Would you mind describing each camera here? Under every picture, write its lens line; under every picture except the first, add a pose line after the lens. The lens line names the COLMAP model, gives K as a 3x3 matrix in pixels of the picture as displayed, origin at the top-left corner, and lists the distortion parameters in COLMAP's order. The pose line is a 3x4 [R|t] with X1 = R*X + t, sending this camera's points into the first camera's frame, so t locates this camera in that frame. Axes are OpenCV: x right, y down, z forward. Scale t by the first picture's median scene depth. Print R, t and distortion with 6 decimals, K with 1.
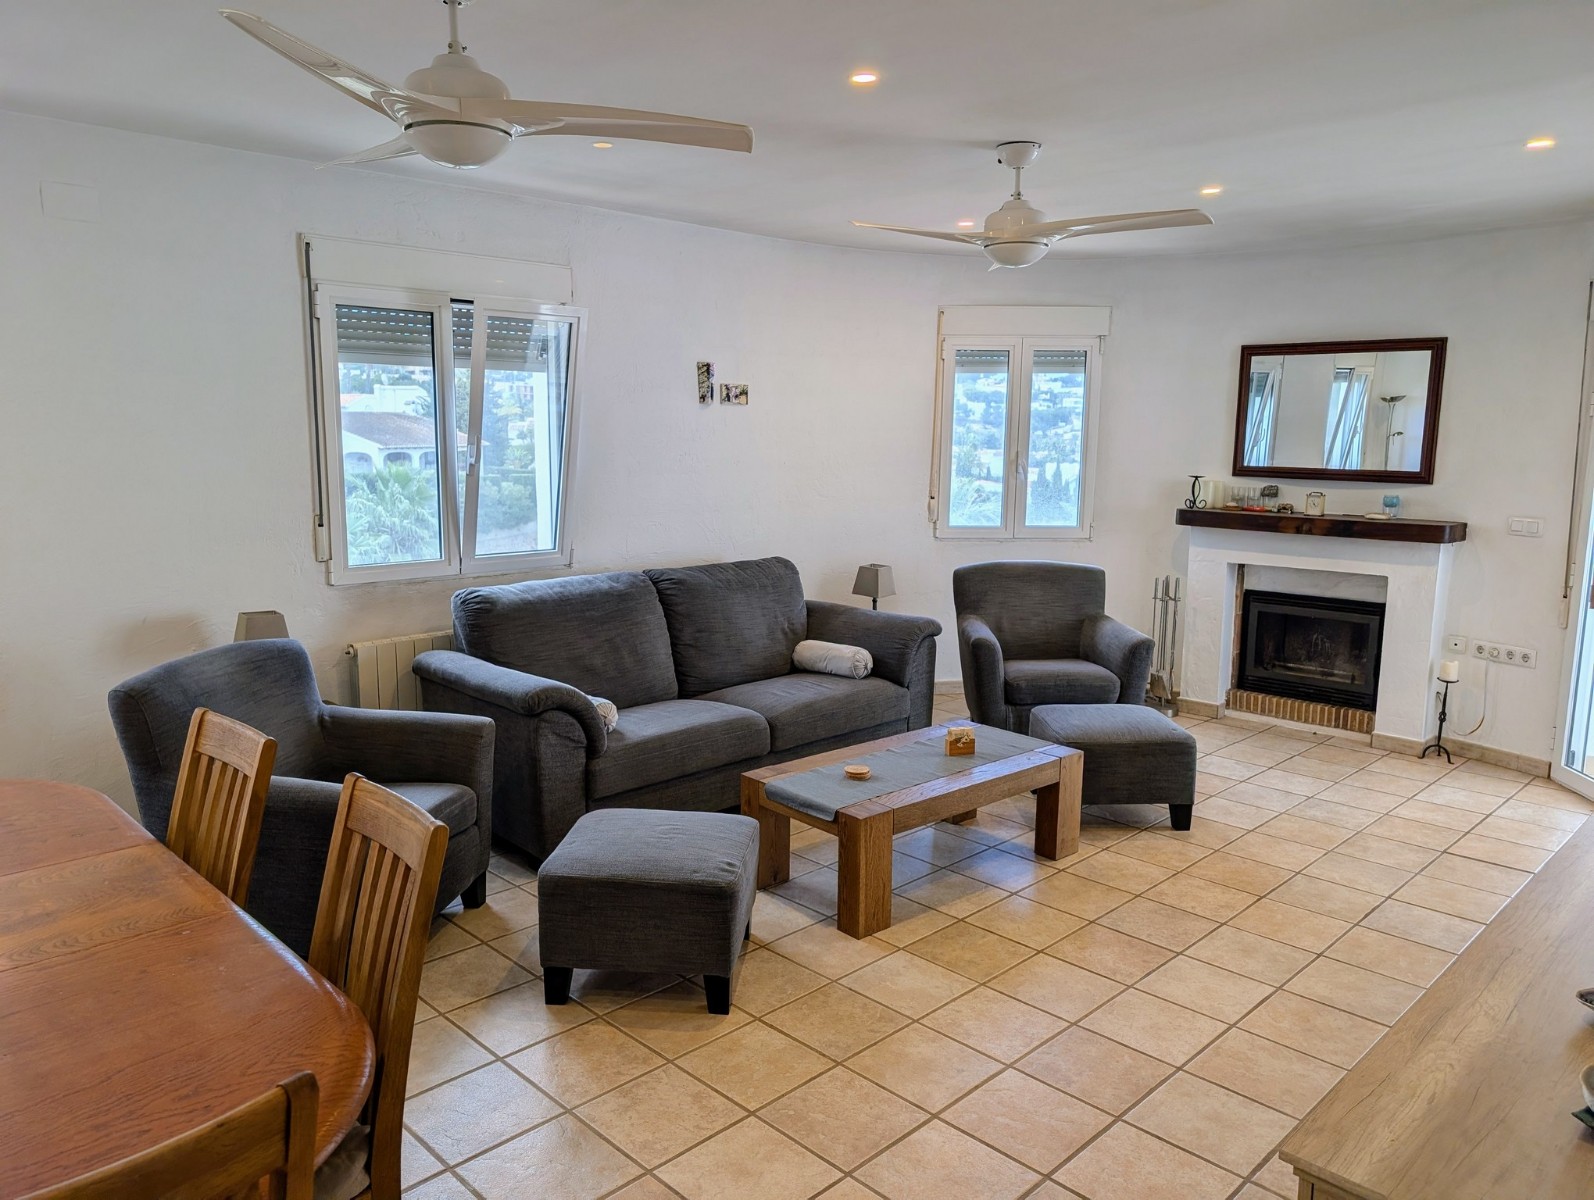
lens RADIAL K [[1141.2, 0, 777.3], [0, 1141.2, 608.0], [0, 0, 1]] dist [0.010686, -0.005733]
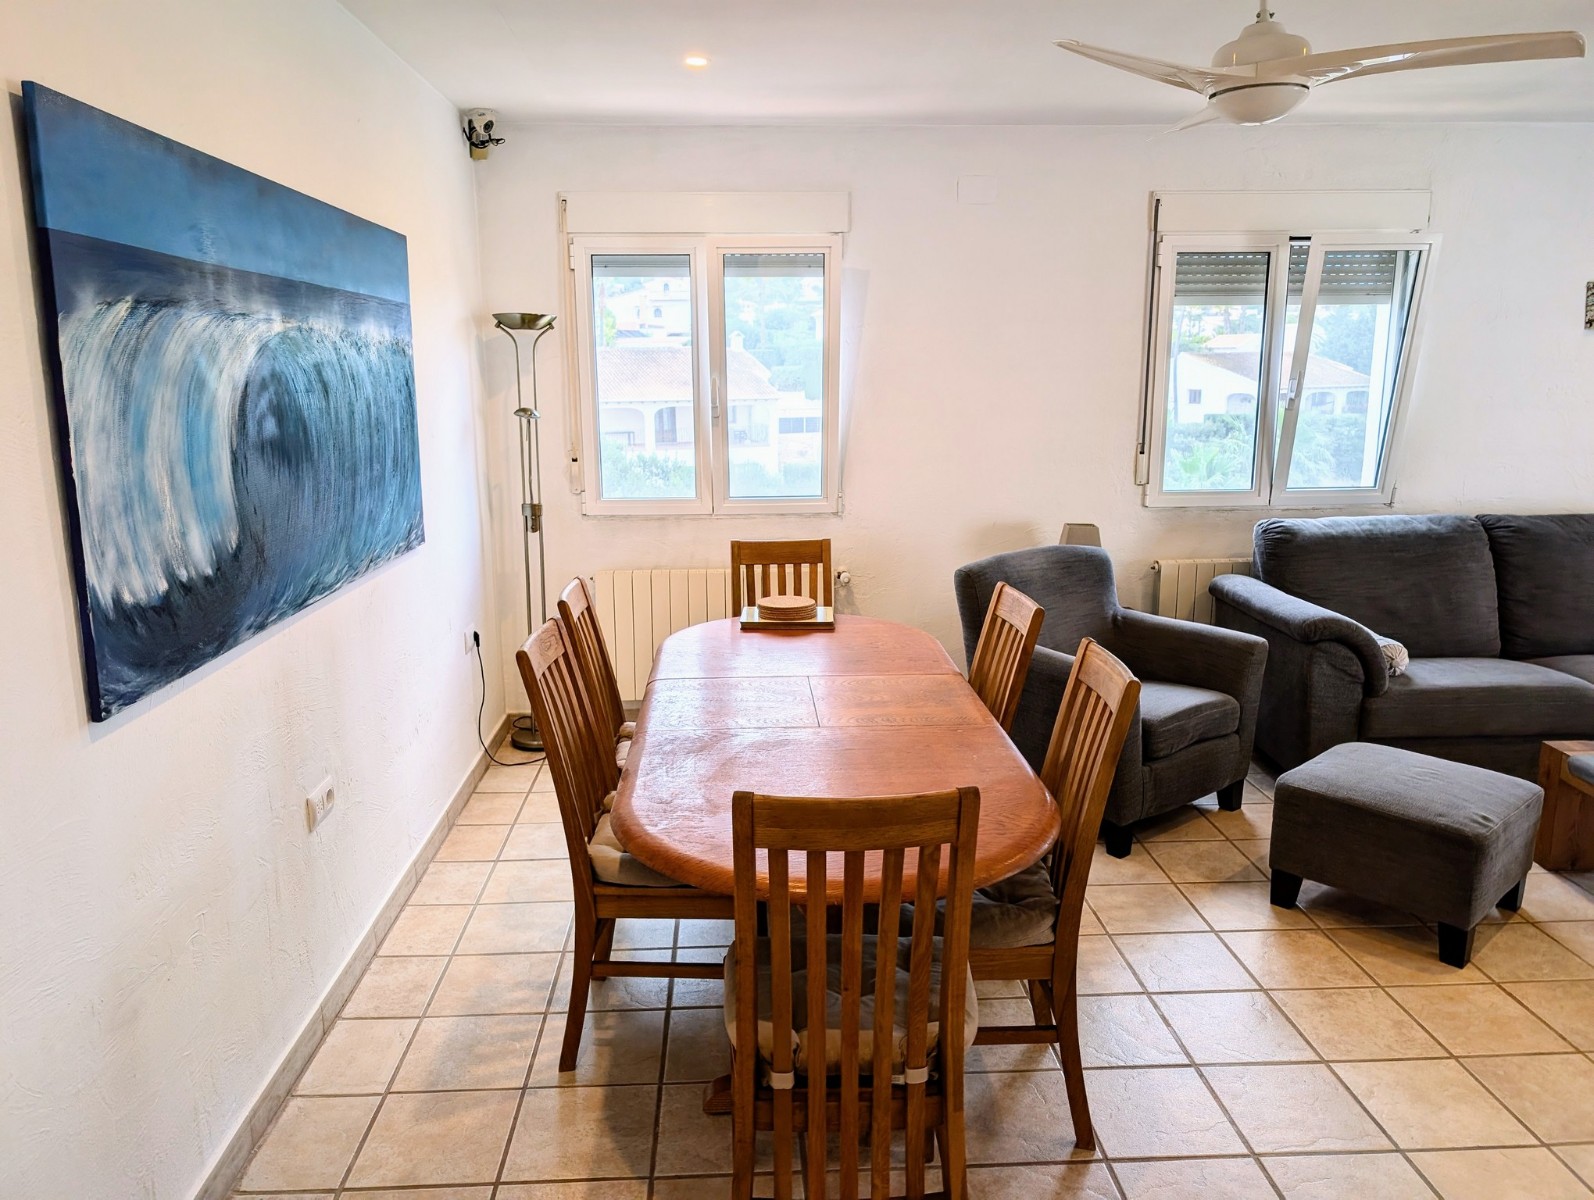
lens RADIAL K [[1135.2, 0, 790.4], [0, 1135.2, 608.2], [0, 0, 1]] dist [0.028403, -0.029680]
pose [[0.748460, 0.125119, -0.651270, 0.101979], [-0.091687, 0.992133, 0.085234, 0.017725], [0.656811, -0.004081, 0.754044, -0.085902]]
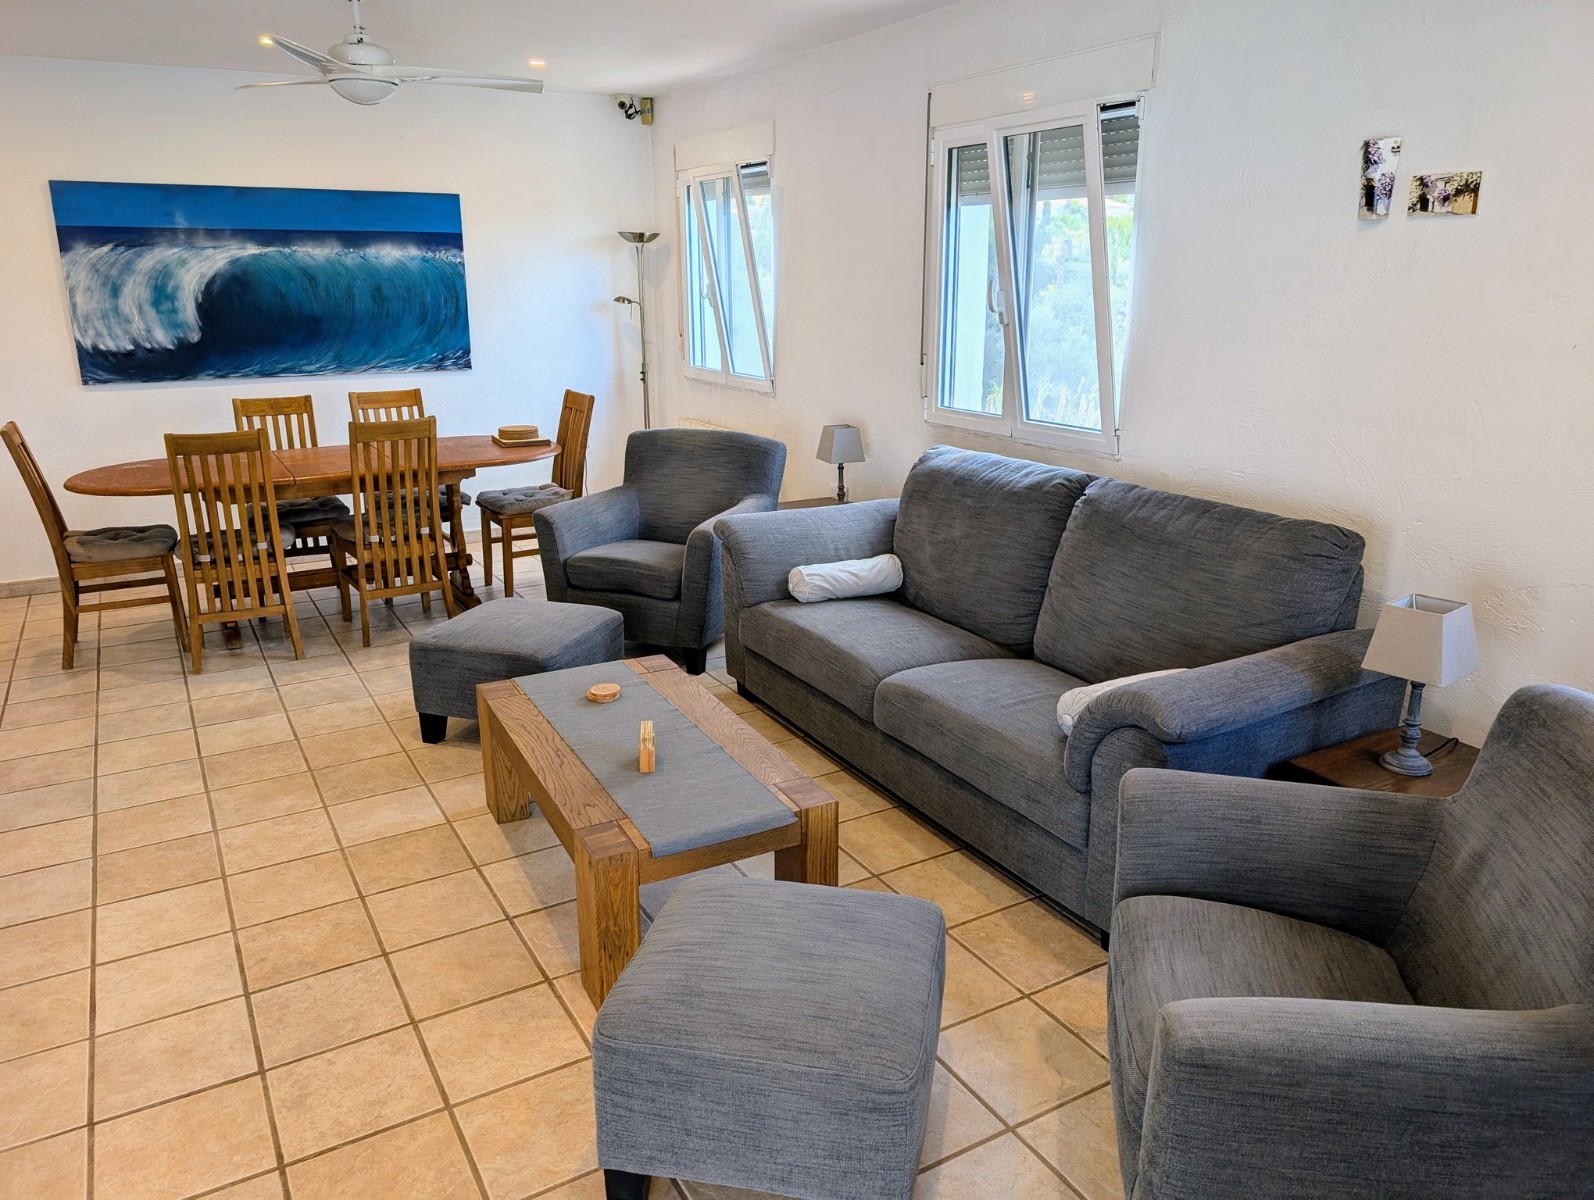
lens RADIAL K [[1147.6, 0, 797.0], [0, 1147.6, 600.0], [0, 0, 1]] dist [0.061326, -0.037668]
pose [[-0.251641, 0.270017, -0.929391, 0.847251], [-0.144842, 0.938971, 0.312017, -0.218100], [0.956921, 0.213131, -0.197174, 1.352304]]
